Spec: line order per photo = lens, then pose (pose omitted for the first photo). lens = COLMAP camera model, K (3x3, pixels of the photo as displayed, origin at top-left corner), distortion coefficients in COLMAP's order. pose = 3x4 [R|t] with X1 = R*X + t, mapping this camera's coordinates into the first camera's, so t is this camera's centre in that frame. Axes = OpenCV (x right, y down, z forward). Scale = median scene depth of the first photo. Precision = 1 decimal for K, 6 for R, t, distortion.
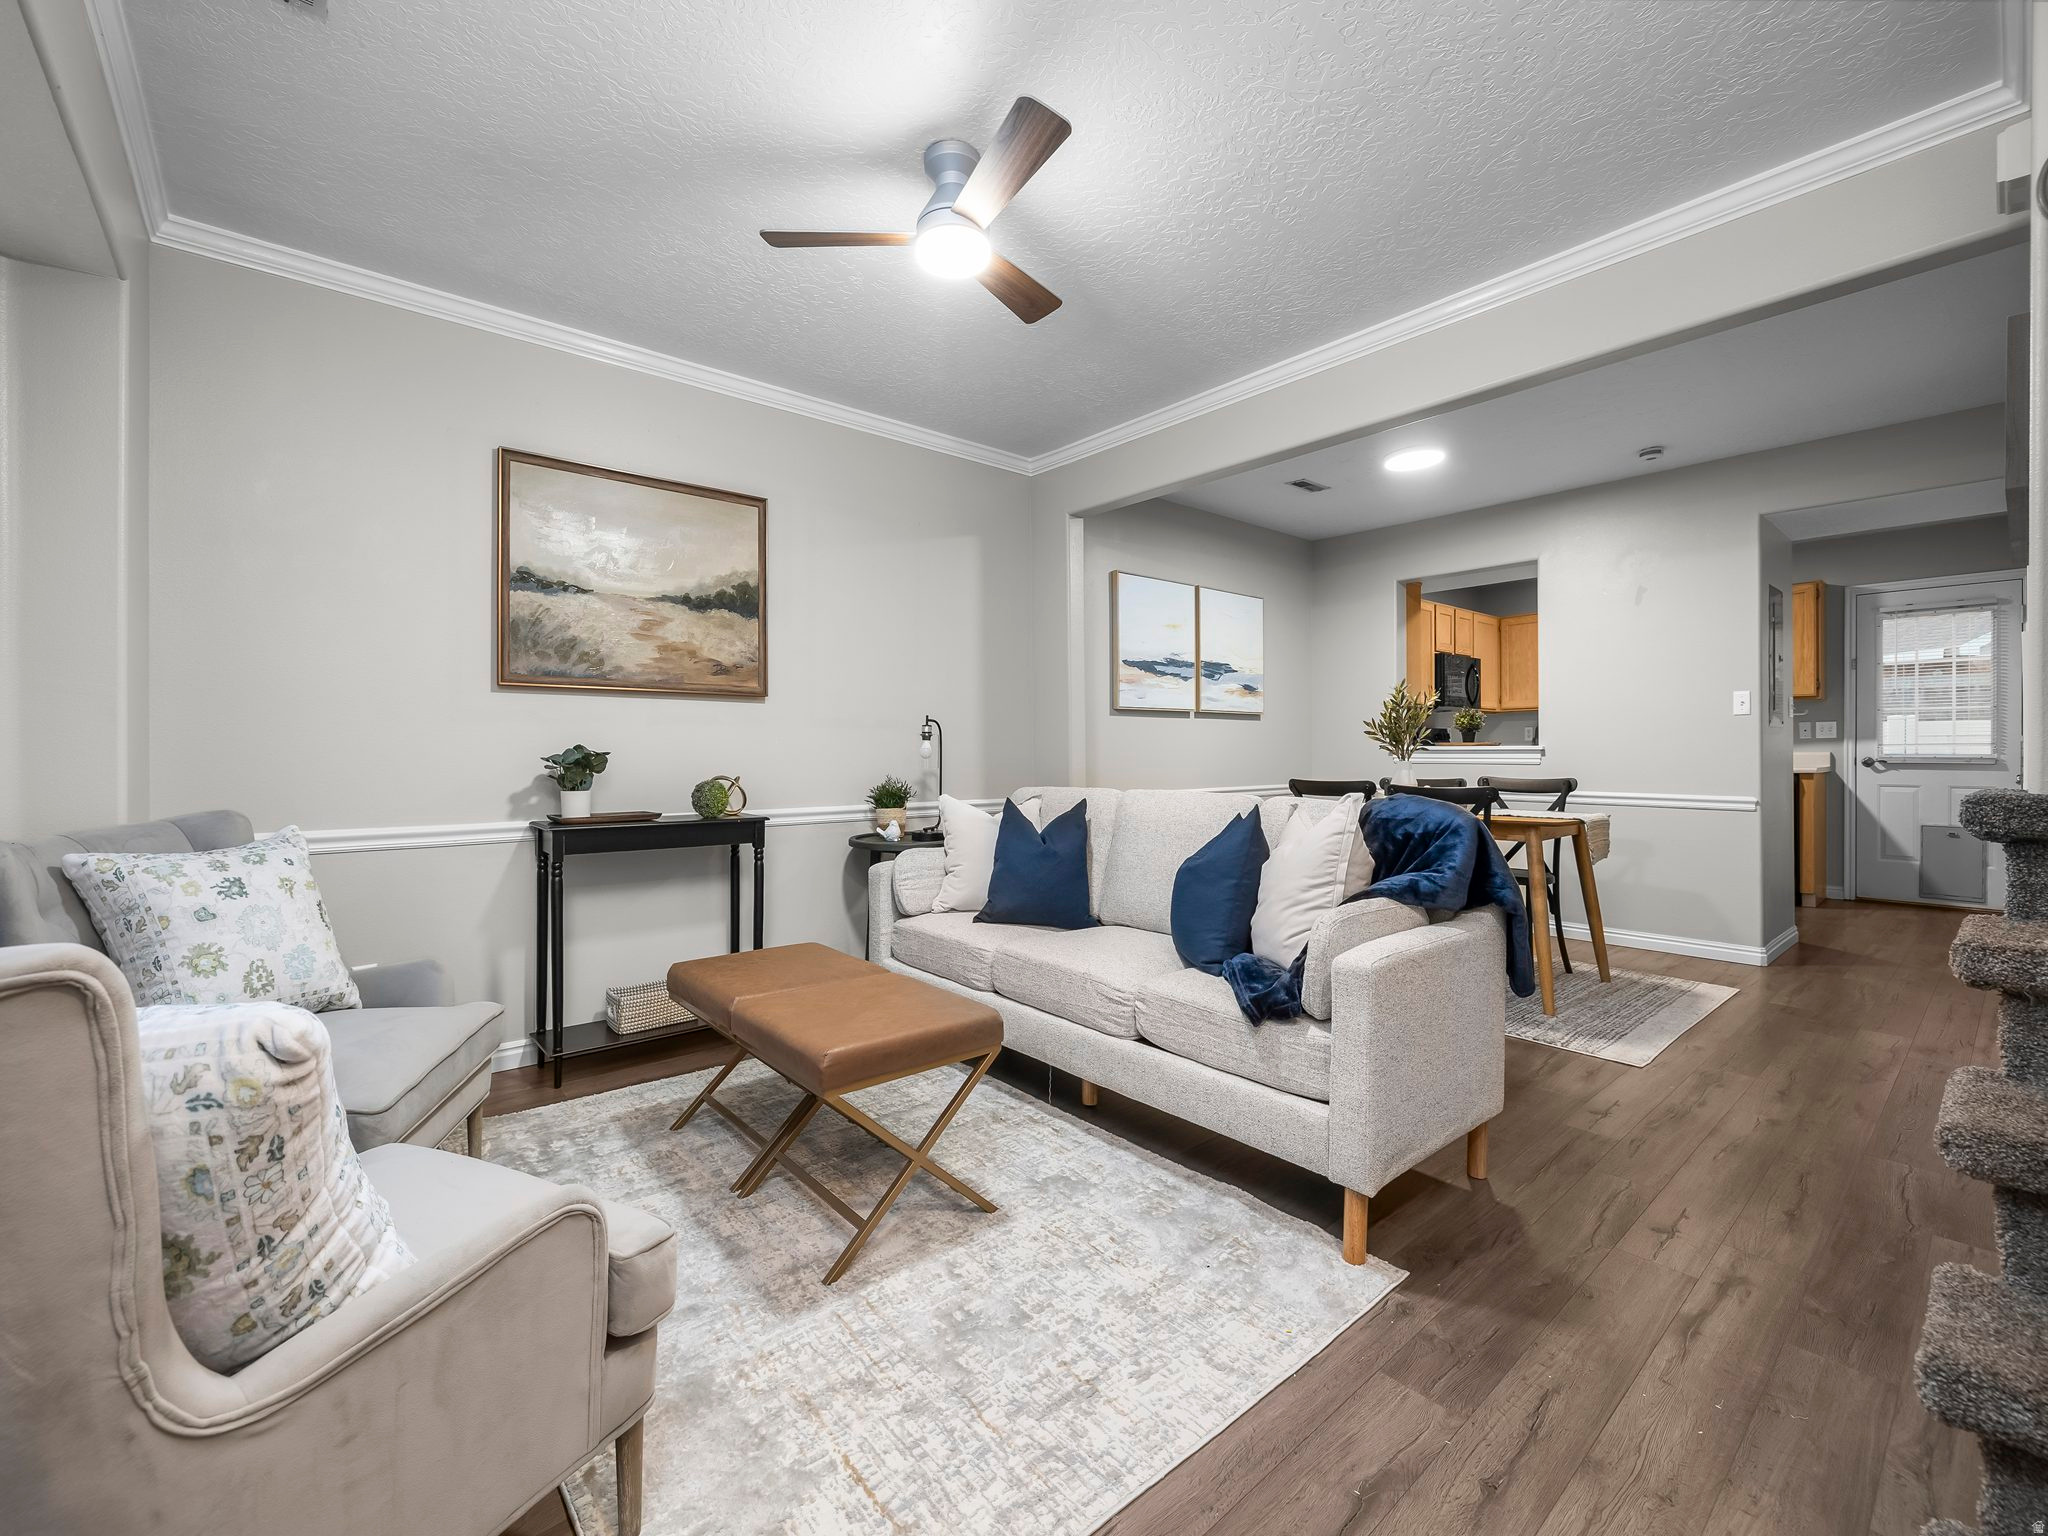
lens RADIAL K [[864.7, 0, 1006.8], [0, 864.7, 748.9], [0, 0, 1]] dist [-0.001348, 0.000254]
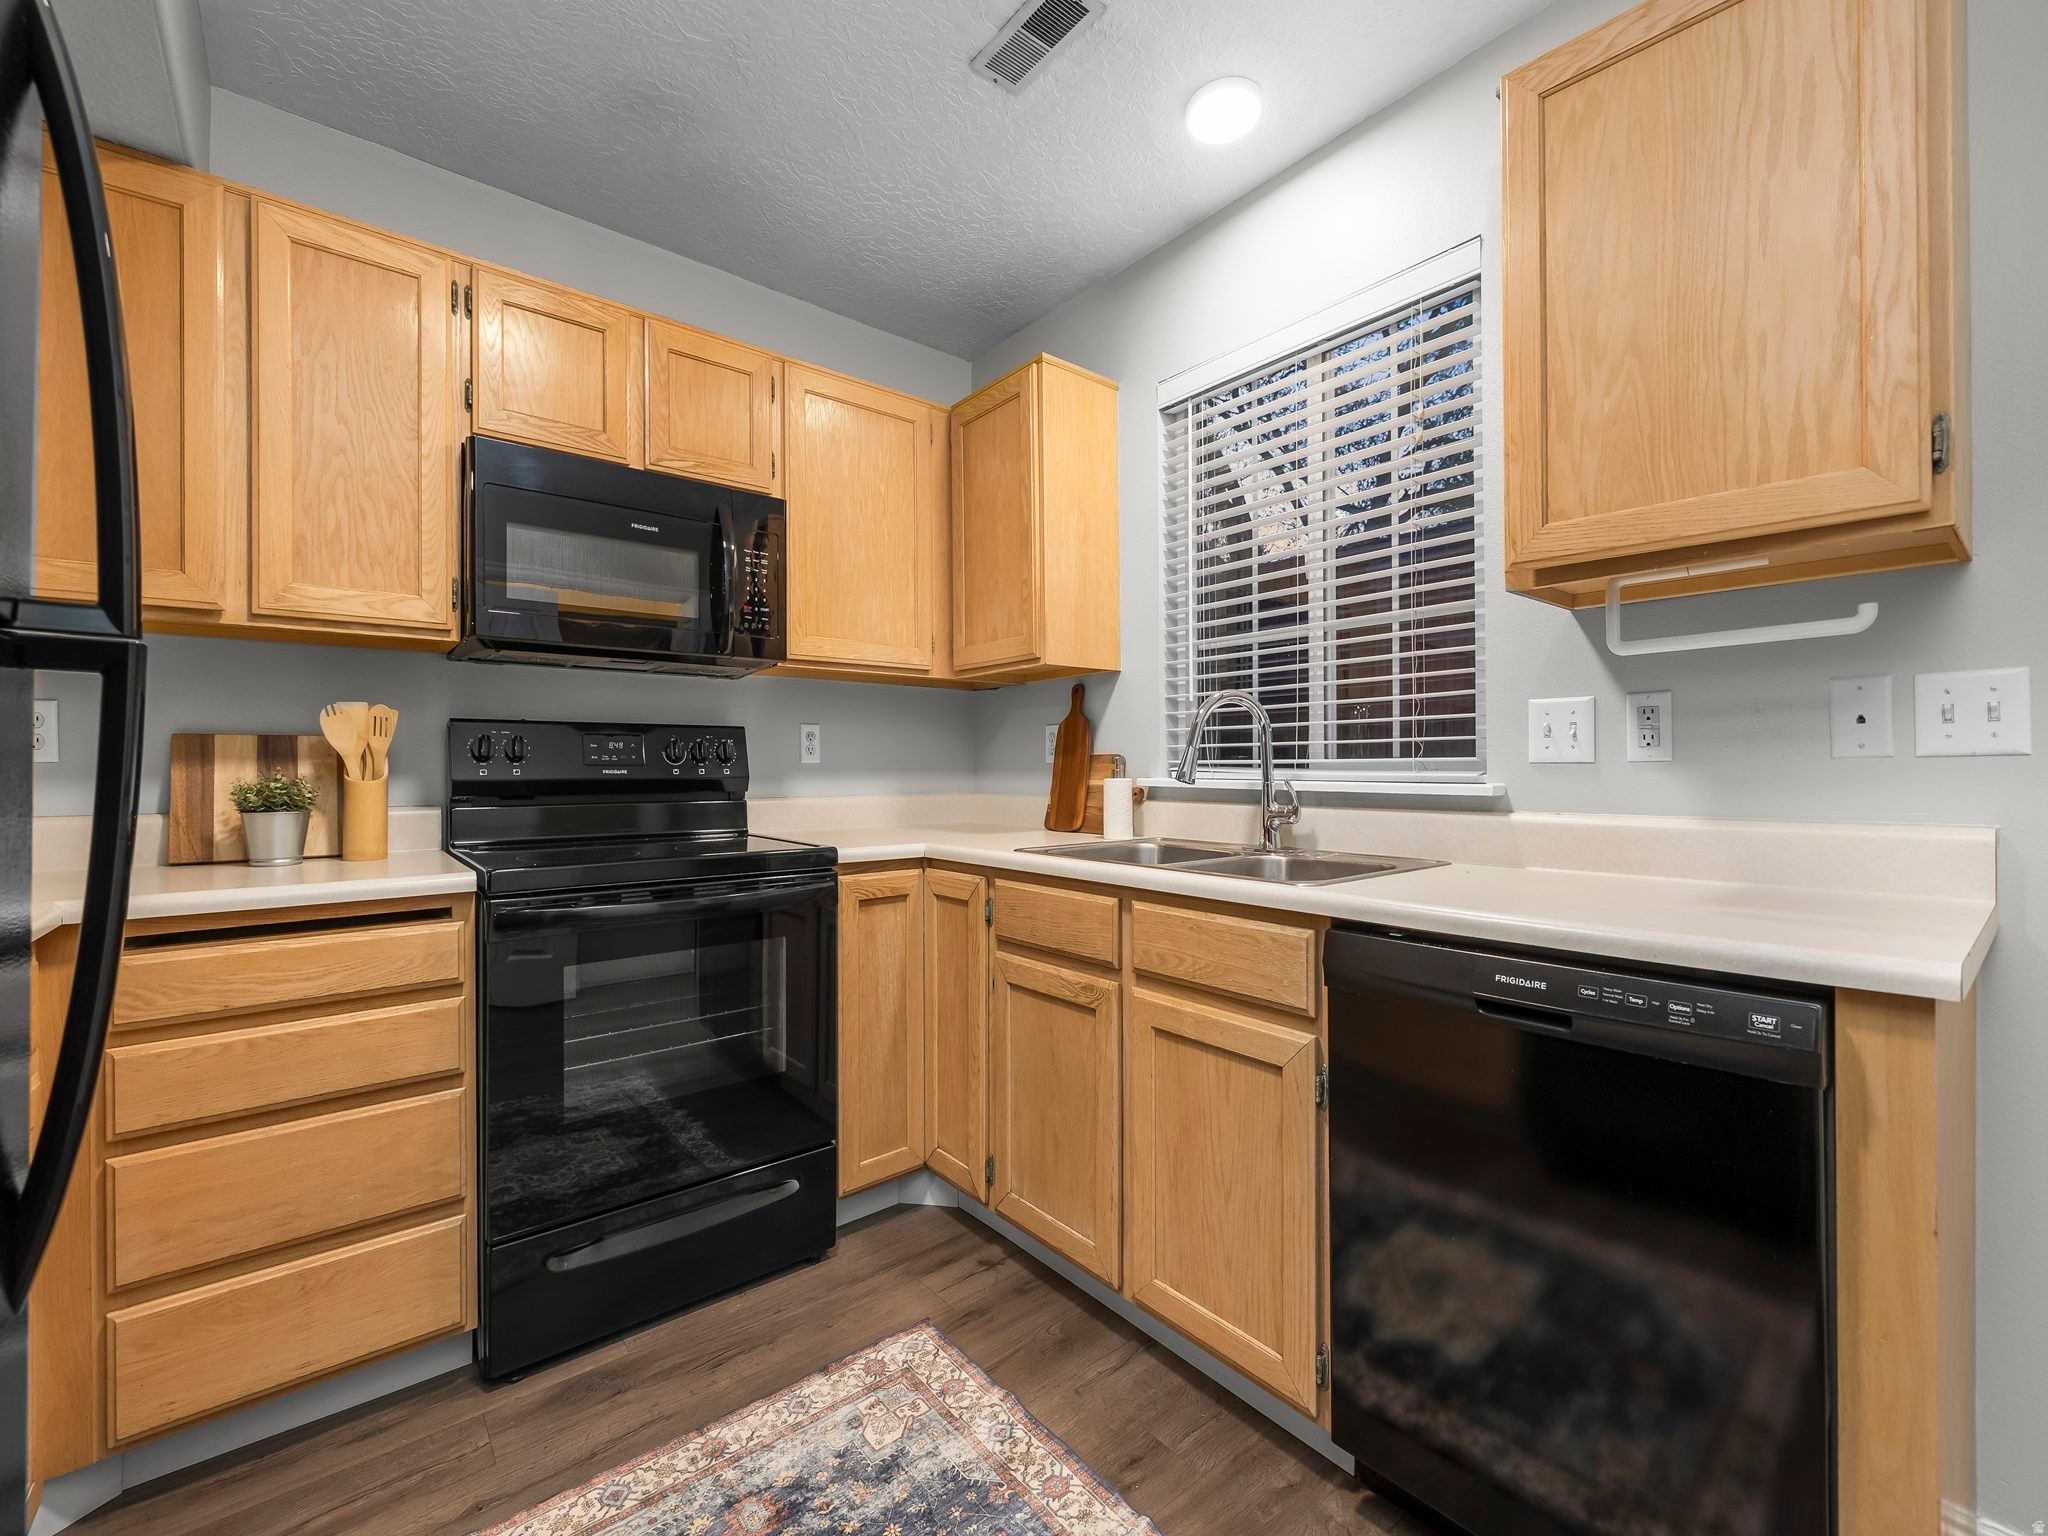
lens RADIAL K [[852.8, 0, 990.1], [0, 852.8, 763.3], [0, 0, 1]] dist [0.002112, 0.000139]
pose [[0.999568, 0.005643, -0.028842, 1.476166], [-0.005656, 0.999984, -0.000366, -0.018285], [0.028840, 0.000529, 0.999584, 1.613613]]
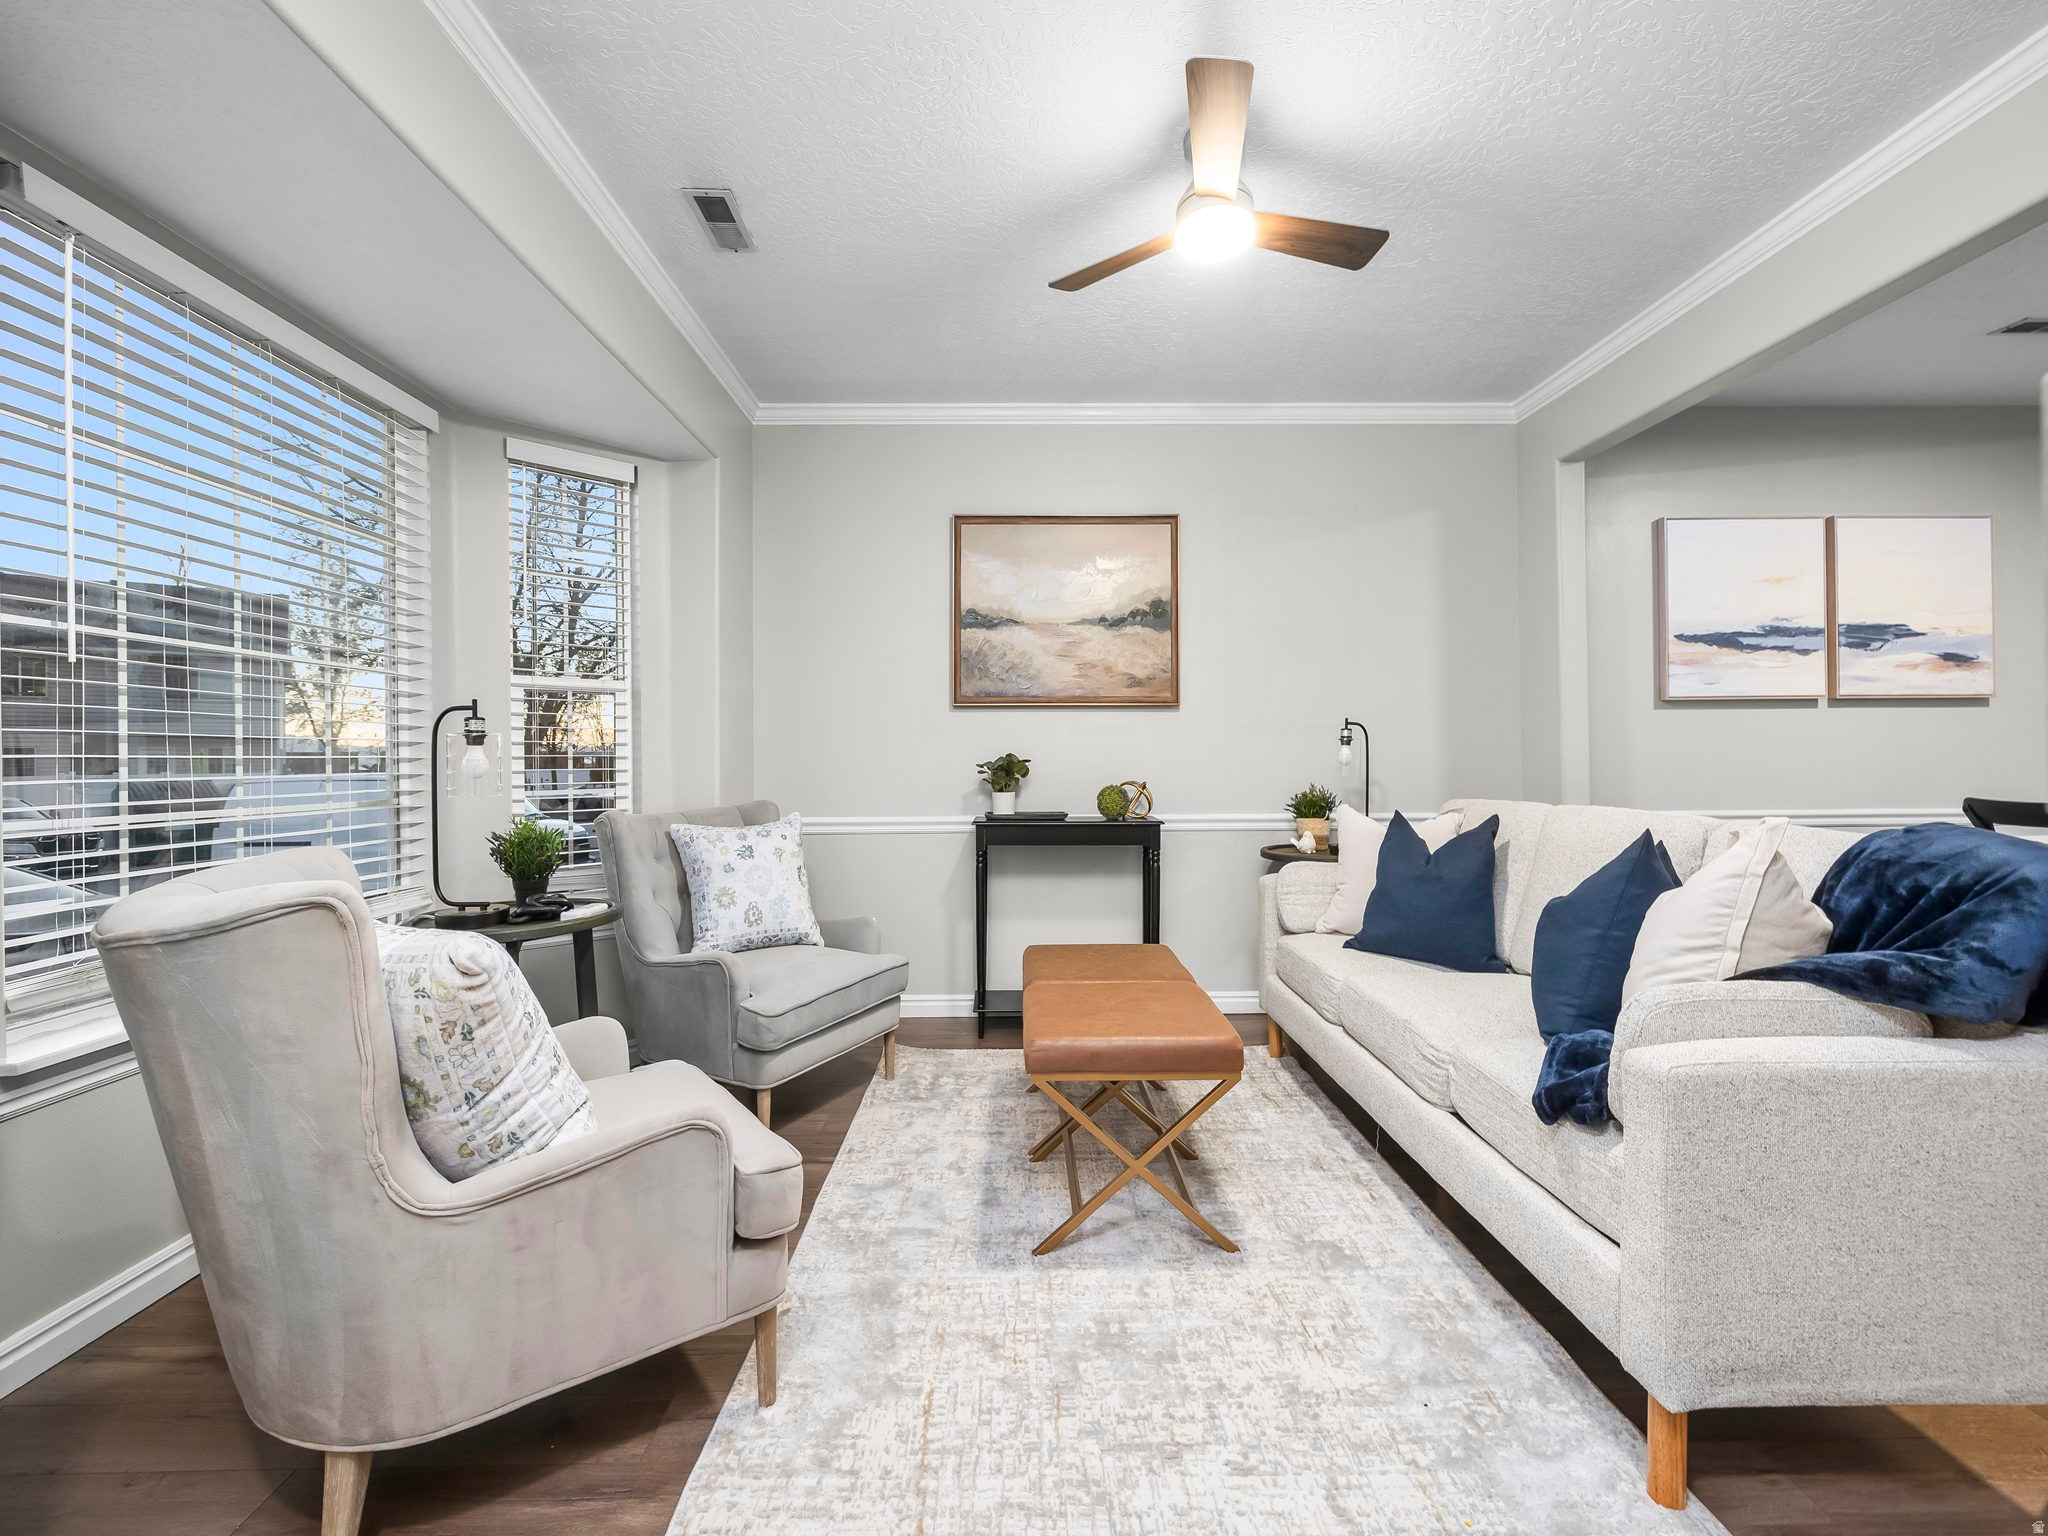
lens RADIAL K [[870.5, 0, 1027.0], [0, 870.5, 754.1], [0, 0, 1]] dist [0.000813, 0.000150]
pose [[0.777843, -0.007817, -0.628410, 0.269711], [0.006419, 0.999969, -0.004493, 0.001401], [0.628426, -0.000539, 0.777869, 0.087687]]
